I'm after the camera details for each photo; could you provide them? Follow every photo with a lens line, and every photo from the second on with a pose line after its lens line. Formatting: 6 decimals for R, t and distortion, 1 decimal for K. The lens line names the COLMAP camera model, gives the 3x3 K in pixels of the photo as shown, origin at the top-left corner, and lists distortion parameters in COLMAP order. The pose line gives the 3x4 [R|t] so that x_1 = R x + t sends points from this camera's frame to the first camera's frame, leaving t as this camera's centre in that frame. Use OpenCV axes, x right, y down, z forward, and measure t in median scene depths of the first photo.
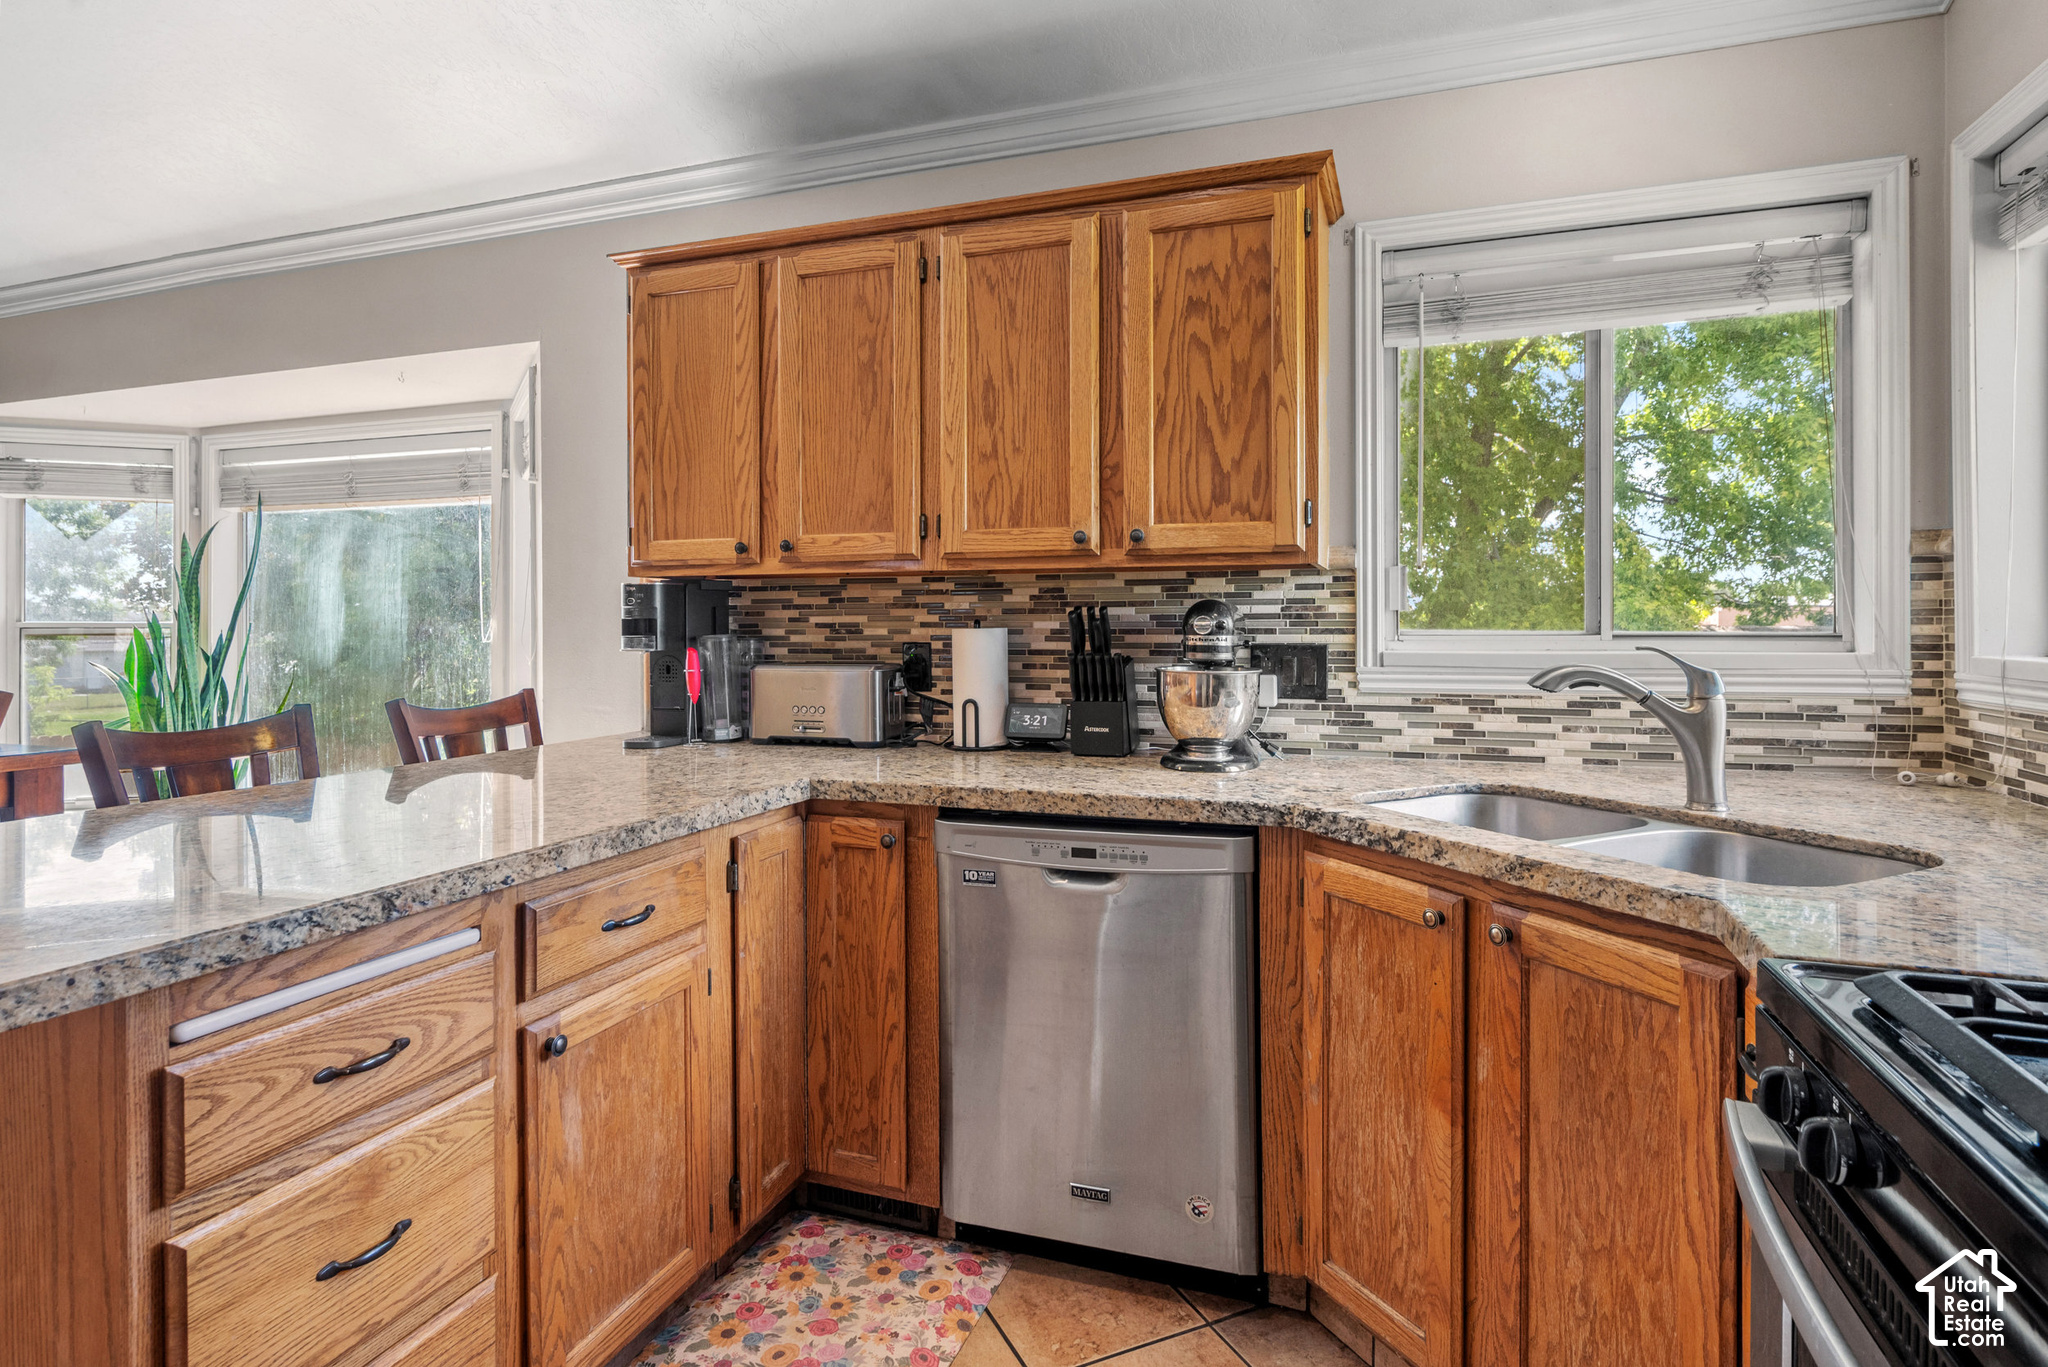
lens RADIAL K [[1071.9, 0, 1020.9], [0, 1071.9, 625.4], [0, 0, 1]] dist [-0.003588, -0.001957]
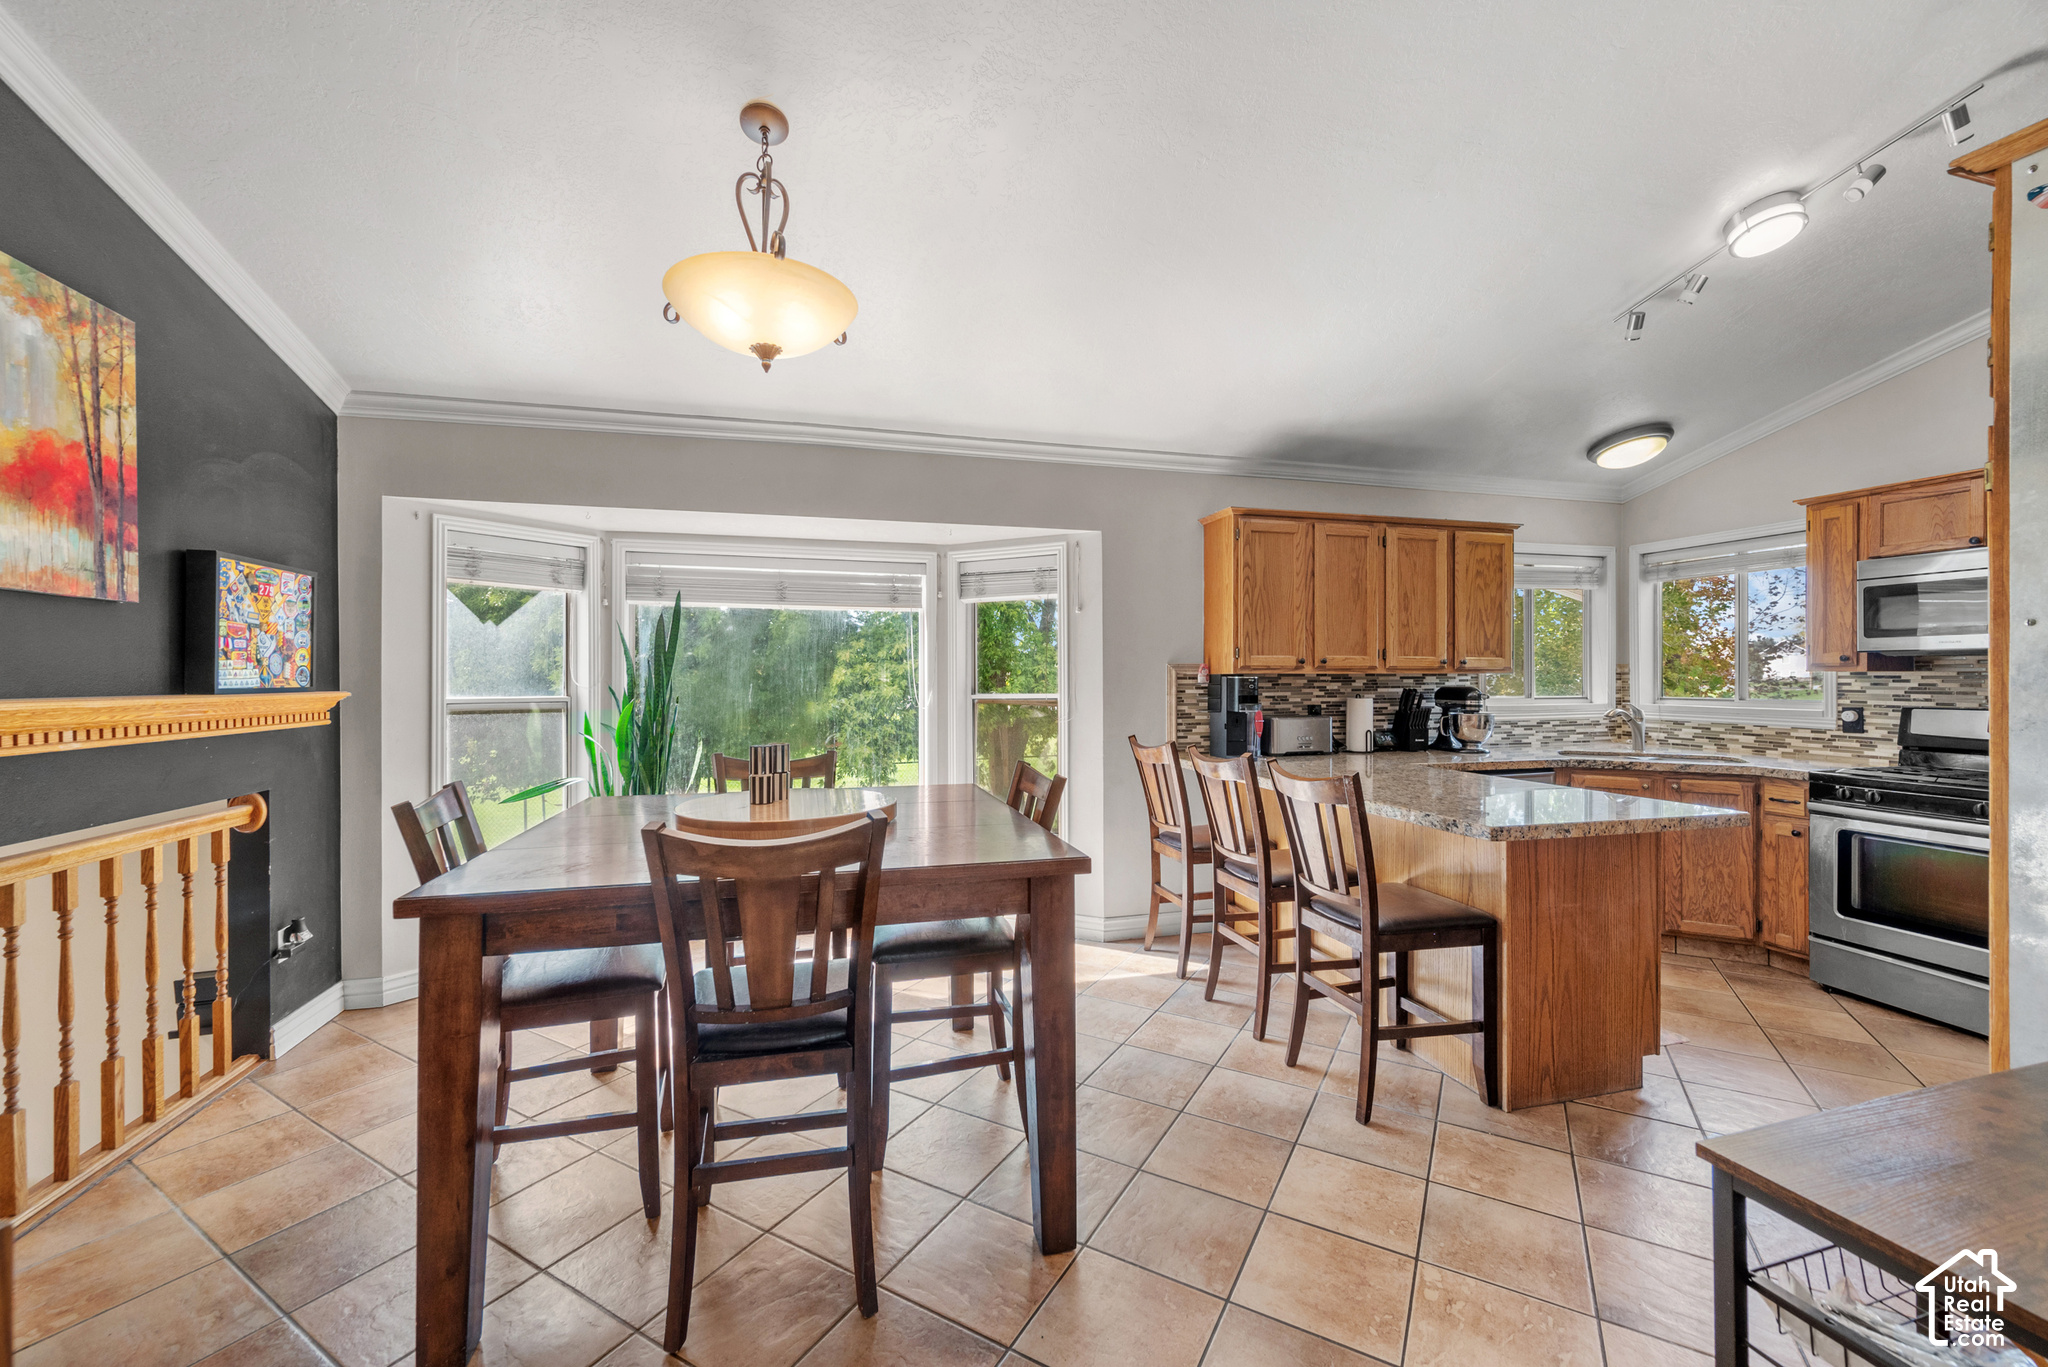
lens RADIAL K [[815.1, 0, 1021.8], [0, 815.1, 676.5], [0, 0, 1]] dist [-0.001891, 0.000263]
pose [[0.821693, 0.001208, 0.569930, -1.881401], [0.001070, 0.999993, -0.003663, -0.043692], [-0.569930, 0.003619, 0.821685, 0.013527]]
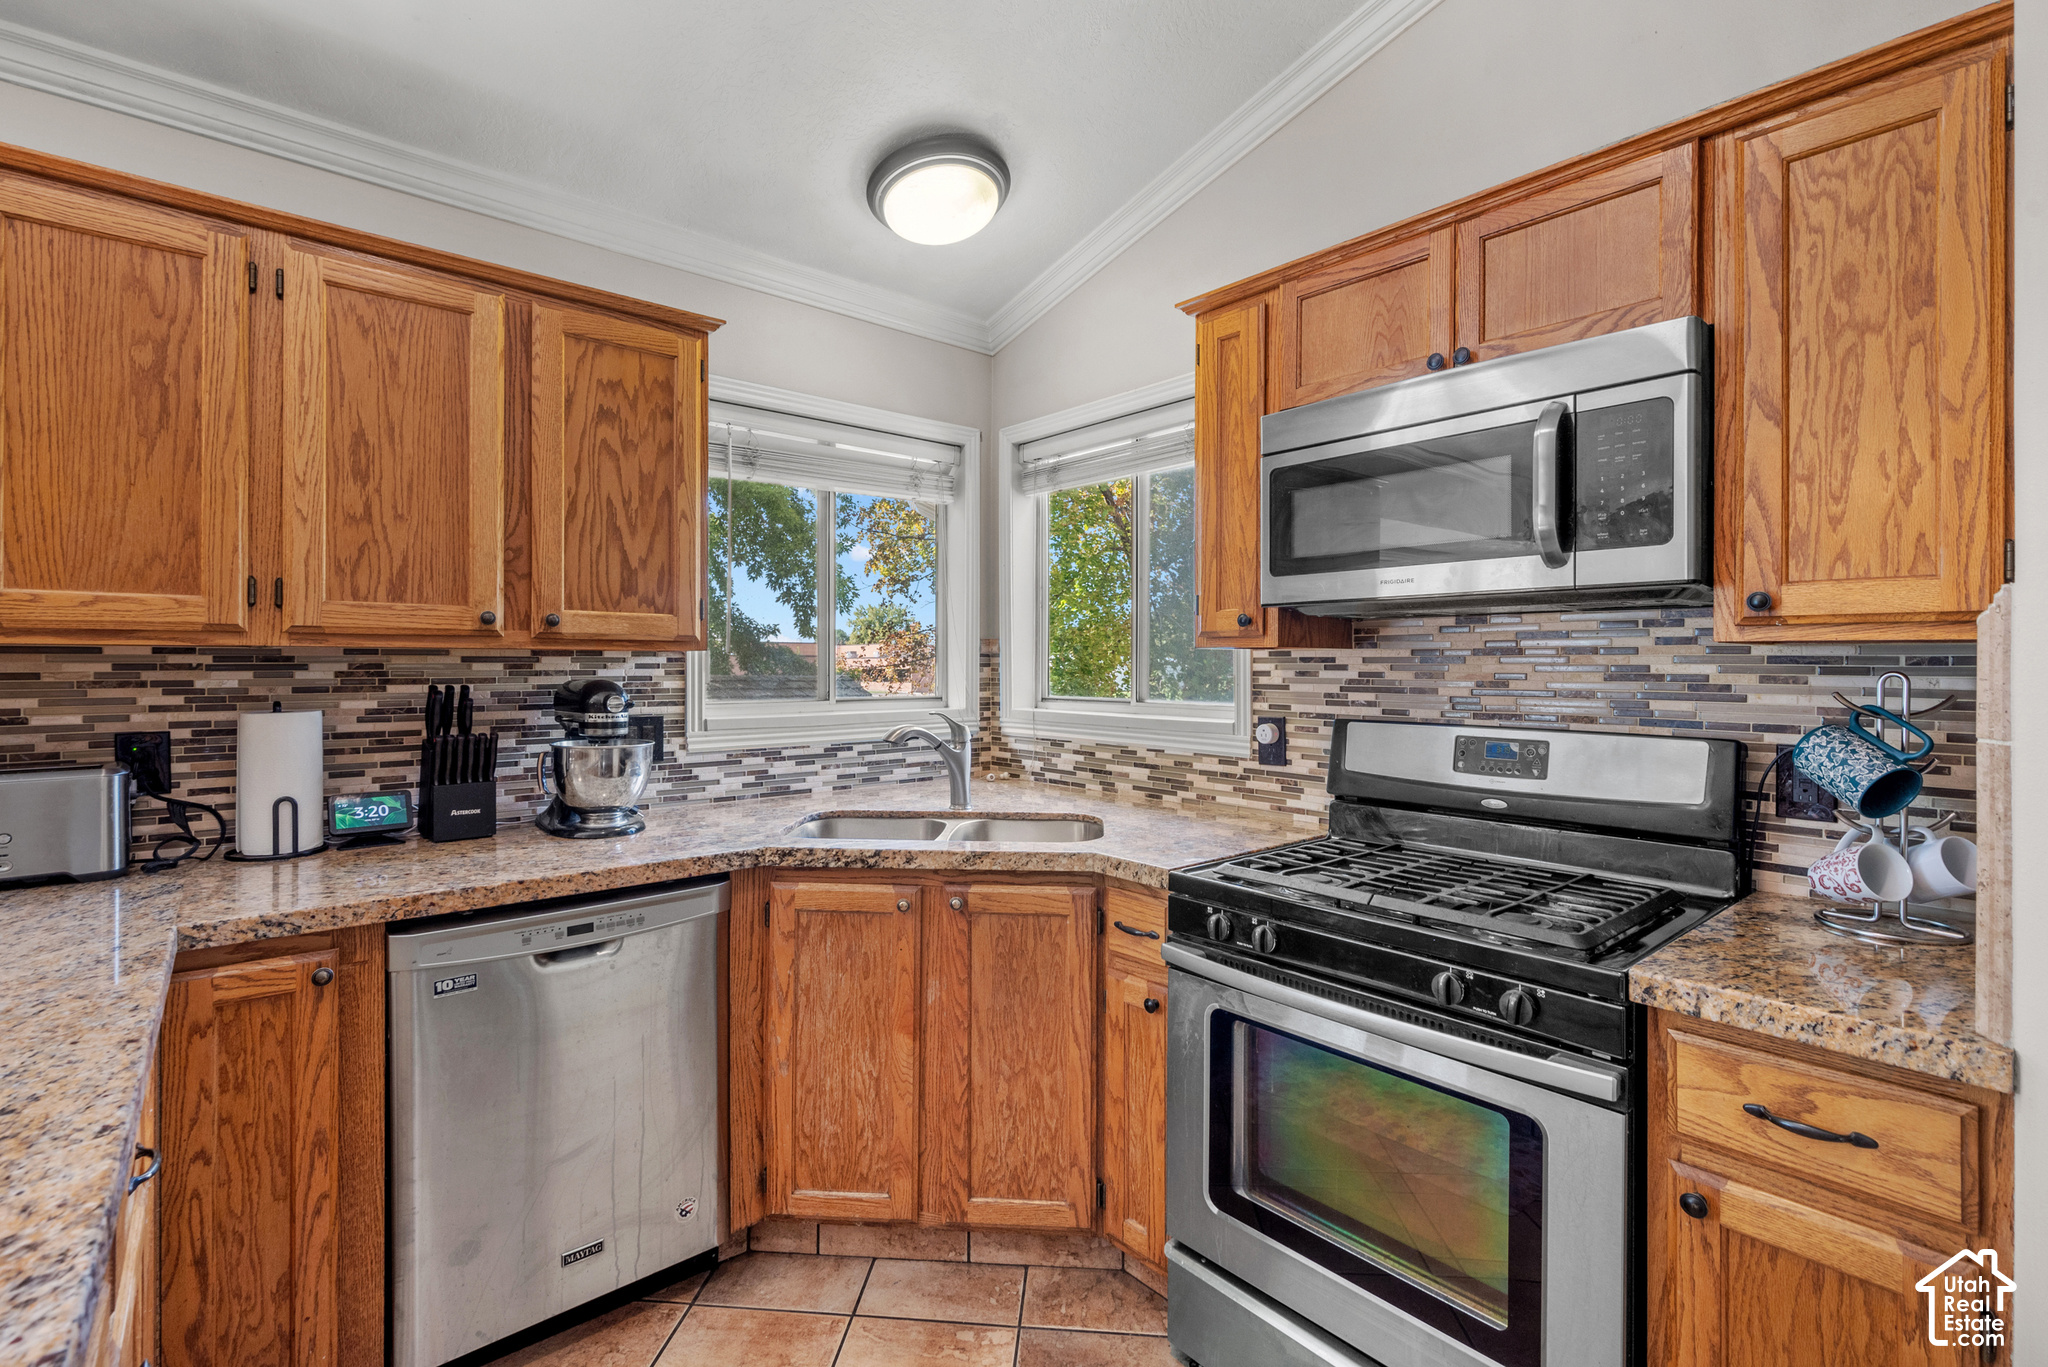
lens RADIAL K [[932.0, 0, 1016.7], [0, 932.0, 665.1], [0, 0, 1]] dist [-0.004145, 0.001770]
pose [[0.497232, 0.002290, 0.867615, -0.461222], [-0.000071, 0.999997, -0.002598, -0.038328], [-0.867618, 0.001230, 0.497230, 0.158871]]
